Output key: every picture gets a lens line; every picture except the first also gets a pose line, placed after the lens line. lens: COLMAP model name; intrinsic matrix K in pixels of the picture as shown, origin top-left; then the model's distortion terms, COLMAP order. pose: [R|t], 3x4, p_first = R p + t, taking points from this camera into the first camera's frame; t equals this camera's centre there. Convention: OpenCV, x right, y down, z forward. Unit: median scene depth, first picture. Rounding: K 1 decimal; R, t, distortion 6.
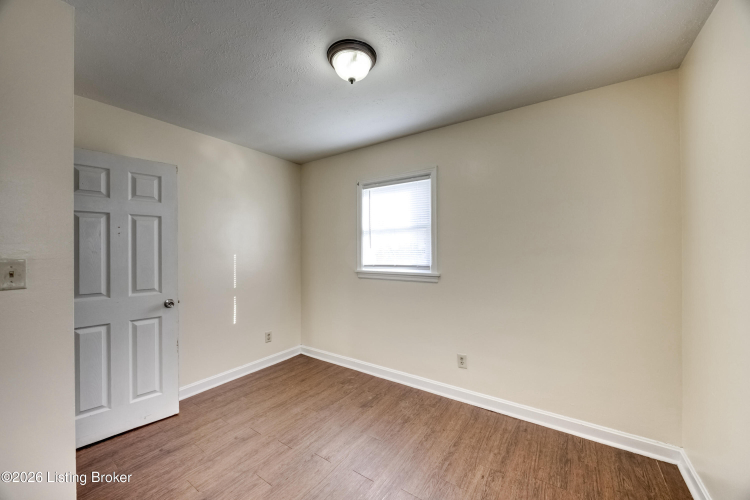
lens RADIAL K [[286.5, 0, 377.7], [0, 286.5, 251.1], [0, 0, 1]] dist [-0.002449, -0.000155]
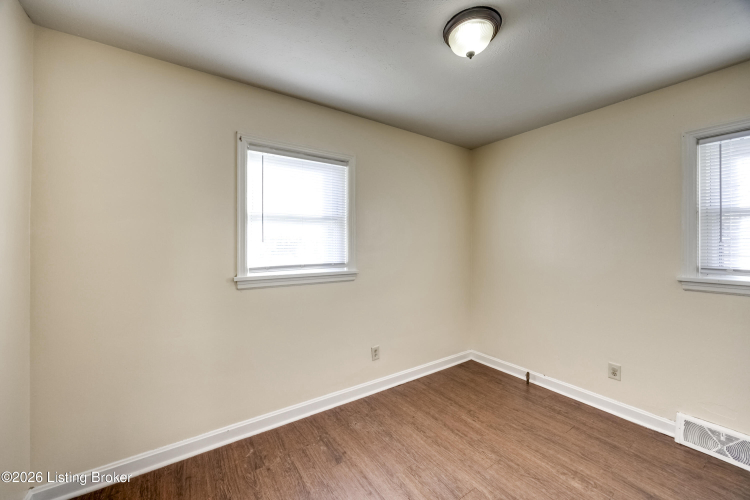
lens RADIAL K [[286.5, 0, 373.1], [0, 286.5, 247.2], [0, 0, 1]] dist [-0.002449, -0.000155]
pose [[0.372515, -0.000960, 0.928026, -0.539628], [0.001883, 0.999998, 0.000278, 0.002173], [-0.928024, 0.001644, 0.372516, 0.506063]]
